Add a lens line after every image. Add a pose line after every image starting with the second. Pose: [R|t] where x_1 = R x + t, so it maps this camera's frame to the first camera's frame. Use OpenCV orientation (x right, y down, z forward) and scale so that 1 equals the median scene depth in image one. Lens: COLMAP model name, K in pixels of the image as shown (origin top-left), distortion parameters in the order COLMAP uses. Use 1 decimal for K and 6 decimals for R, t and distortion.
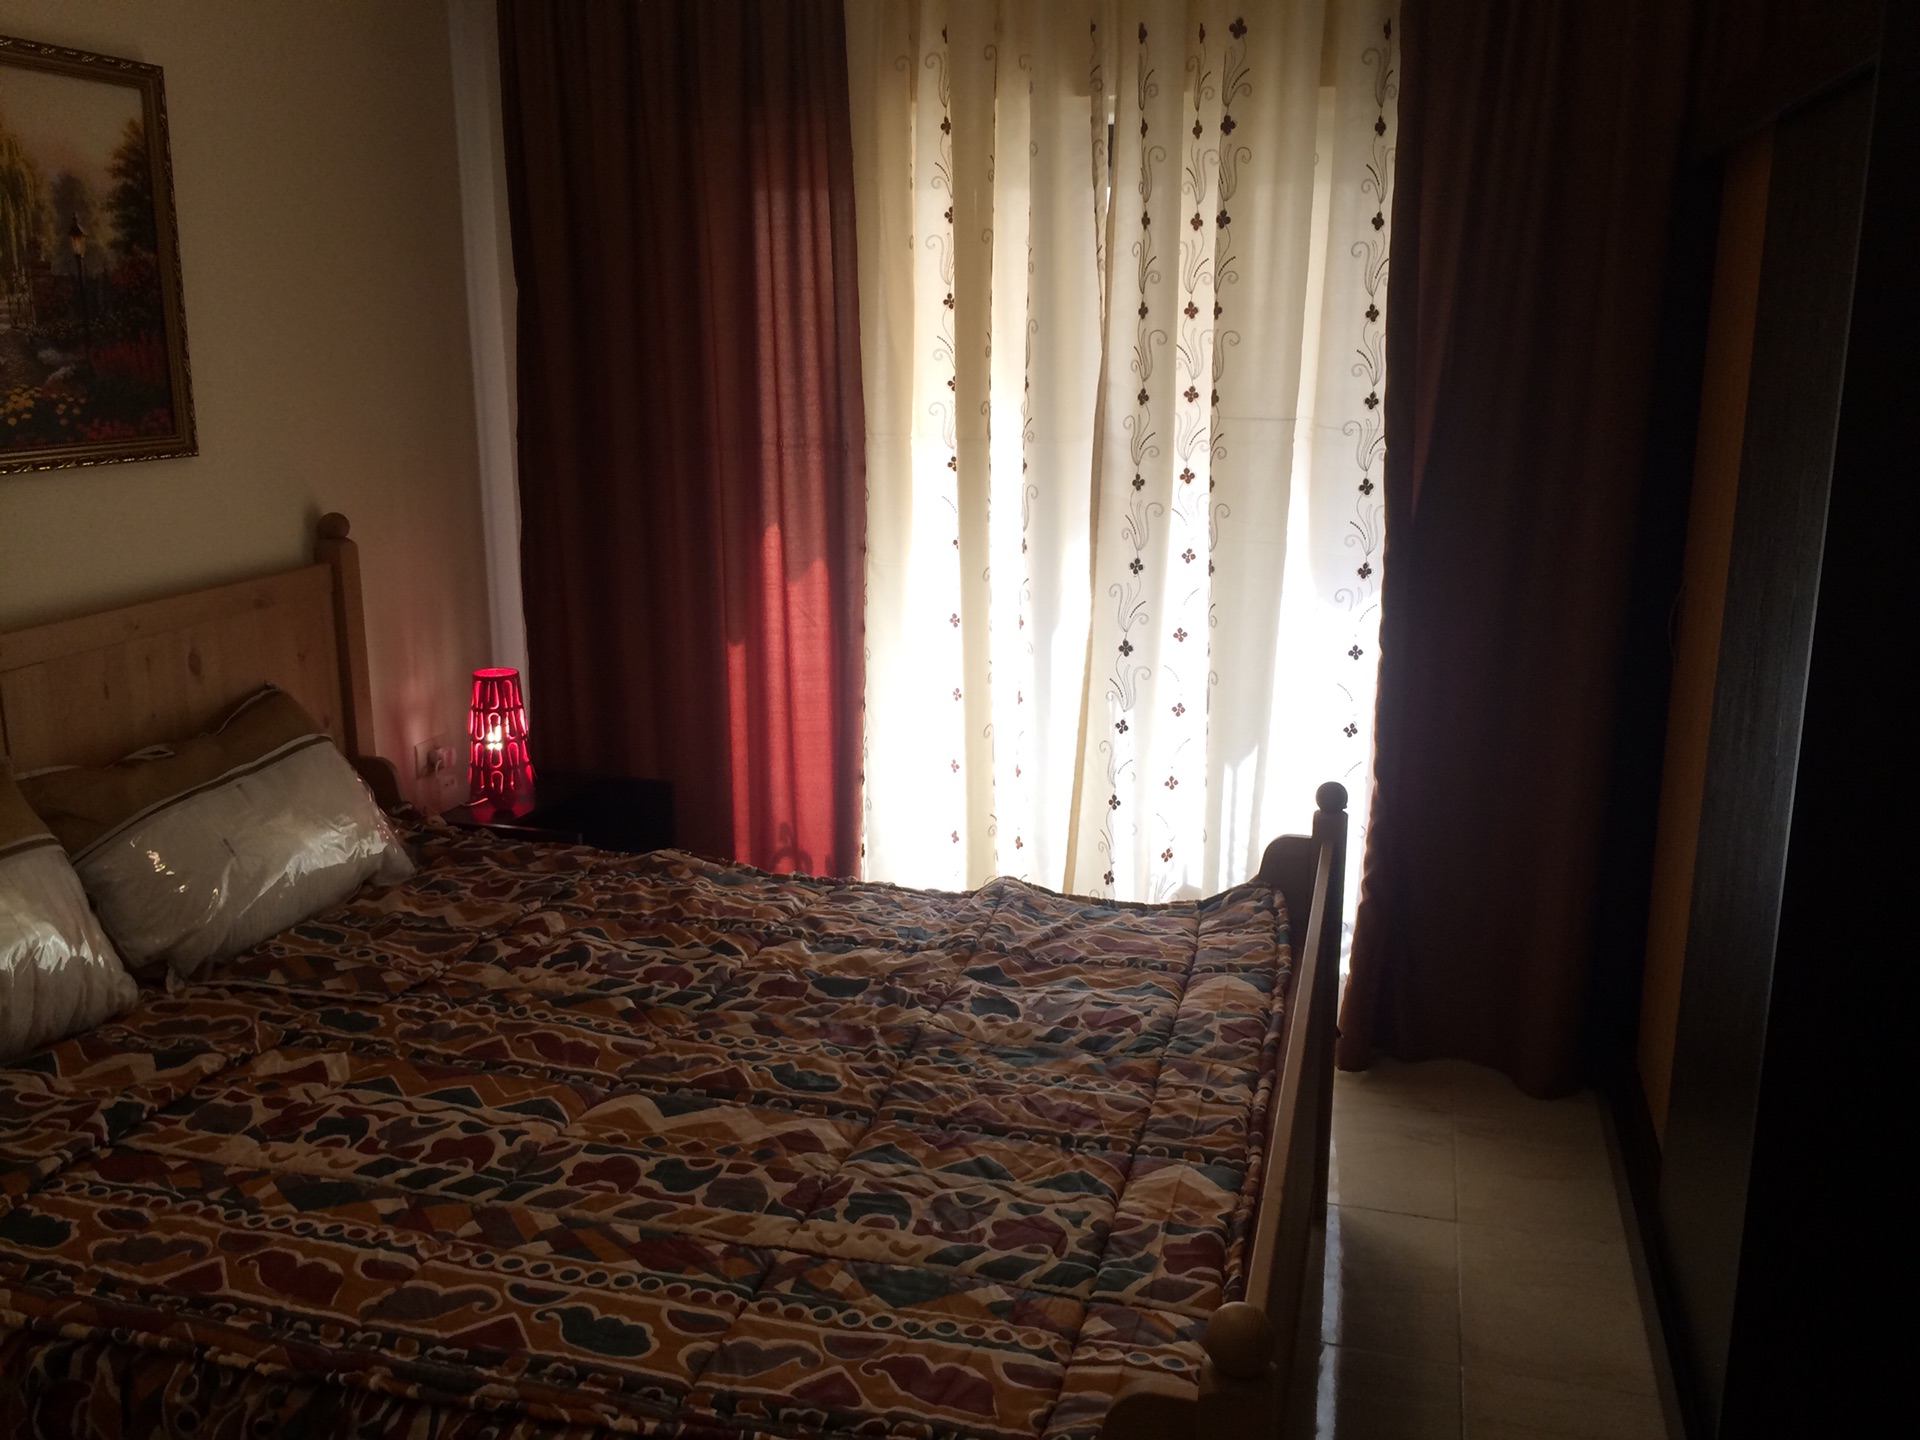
lens RADIAL K [[1628.0, 0, 948.6], [0, 1628.0, 715.7], [0, 0, 1]] dist [0.077978, -0.111192]
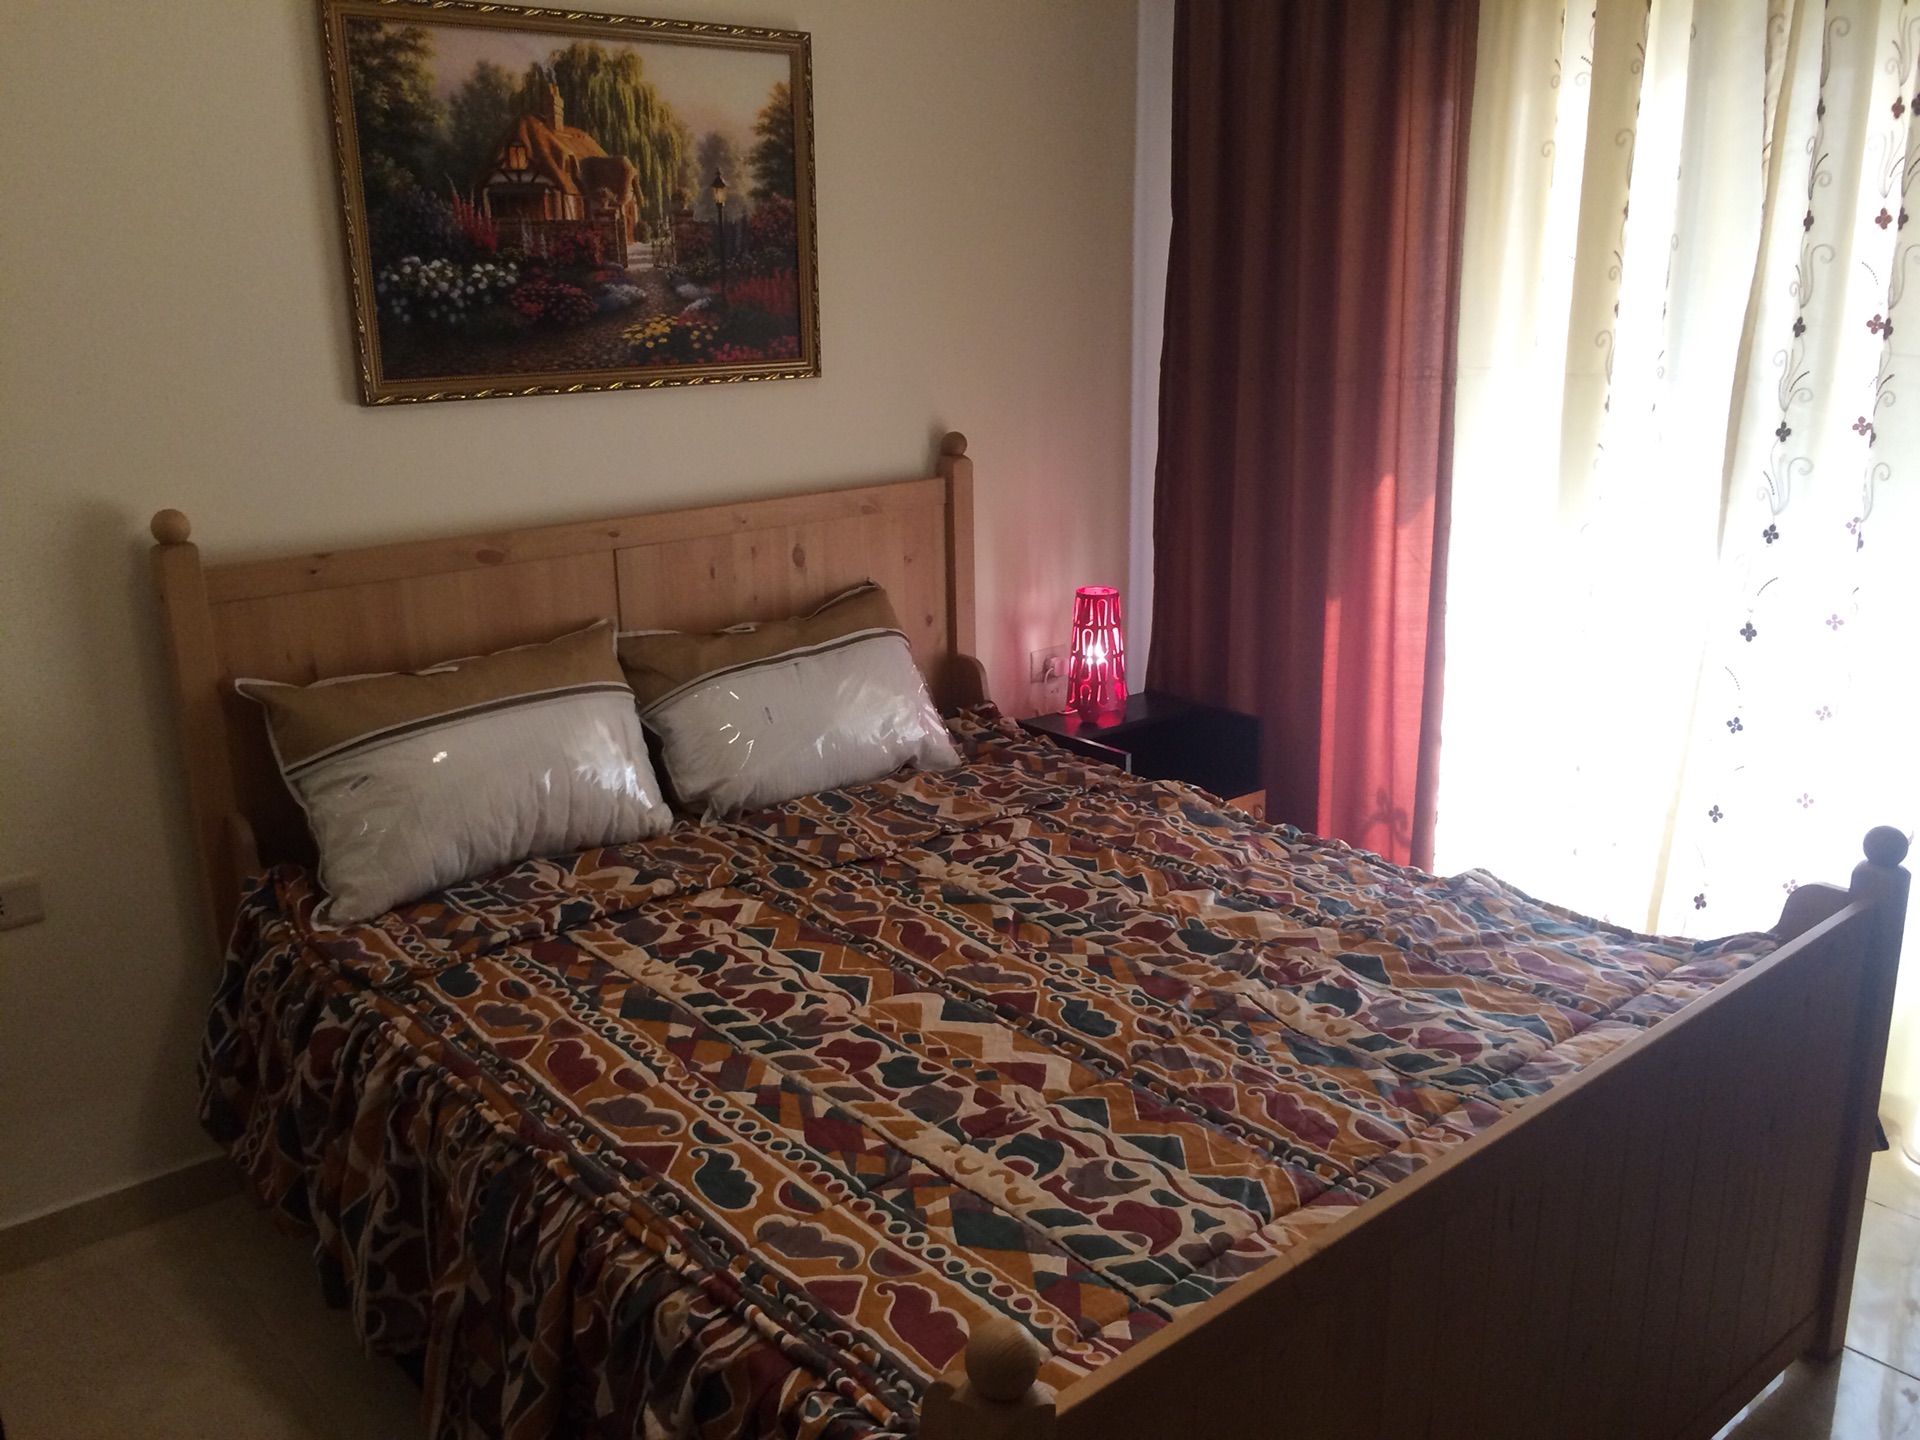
lens RADIAL K [[1628.0, 0, 964.2], [0, 1628.0, 710.1], [0, 0, 1]] dist [0.077978, -0.111192]
pose [[0.831073, 0.134777, -0.539586, 0.327196], [-0.112693, 0.990876, 0.073929, -0.026775], [0.544627, -0.000633, 0.838678, 0.112296]]
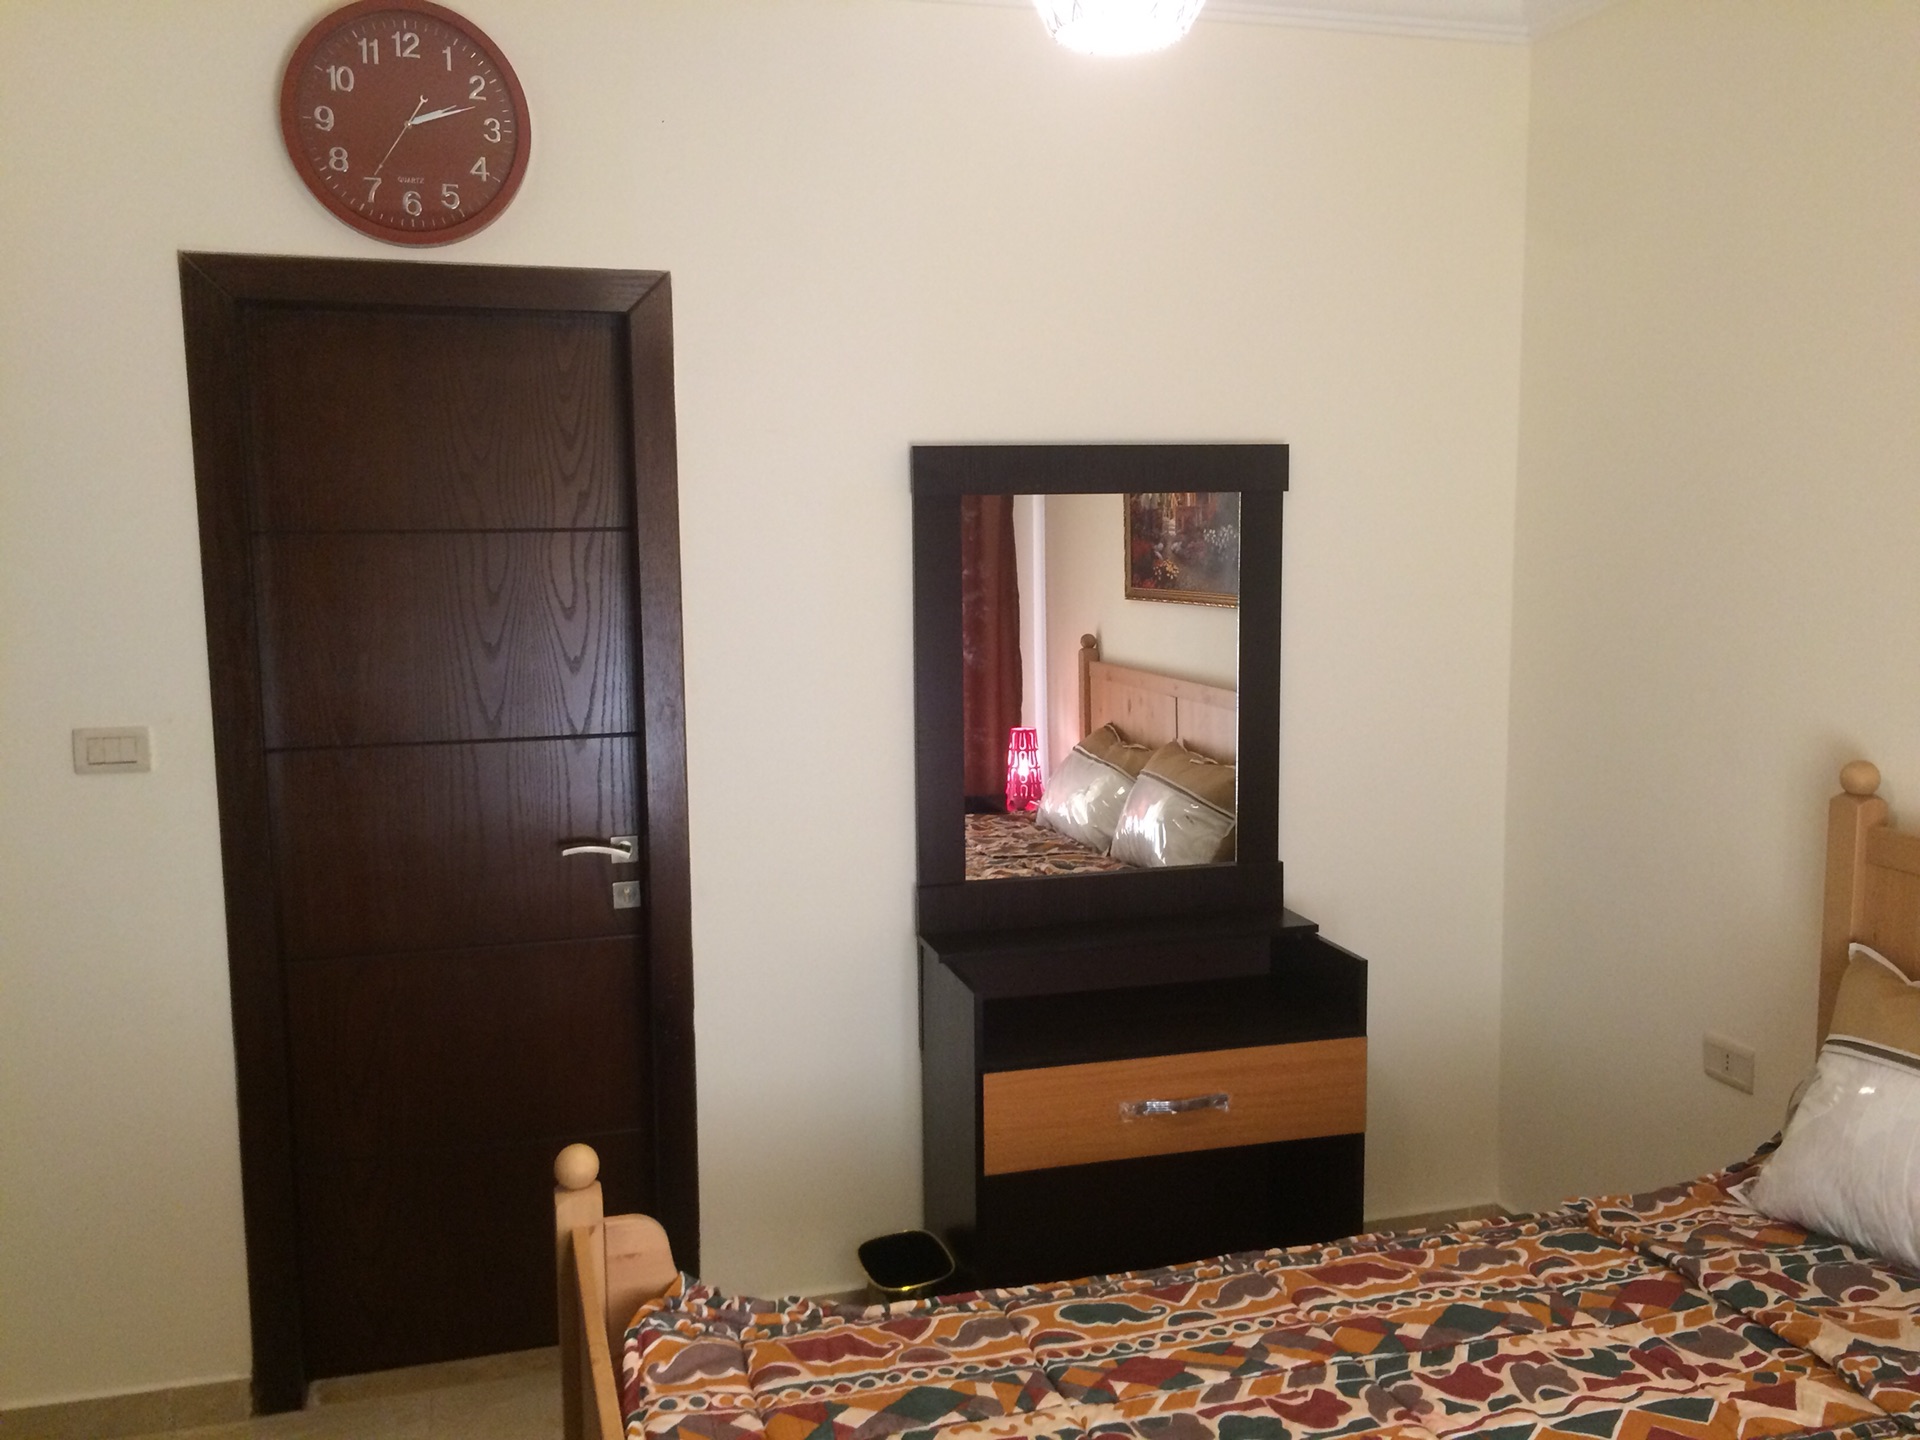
lens RADIAL K [[1628.0, 0, 940.1], [0, 1628.0, 720.7], [0, 0, 1]] dist [0.077978, -0.111192]
pose [[-0.850306, 0.074462, -0.520994, 0.360506], [-0.114306, 0.940180, 0.320929, -0.307681], [0.513725, 0.332441, -0.790930, 1.227186]]
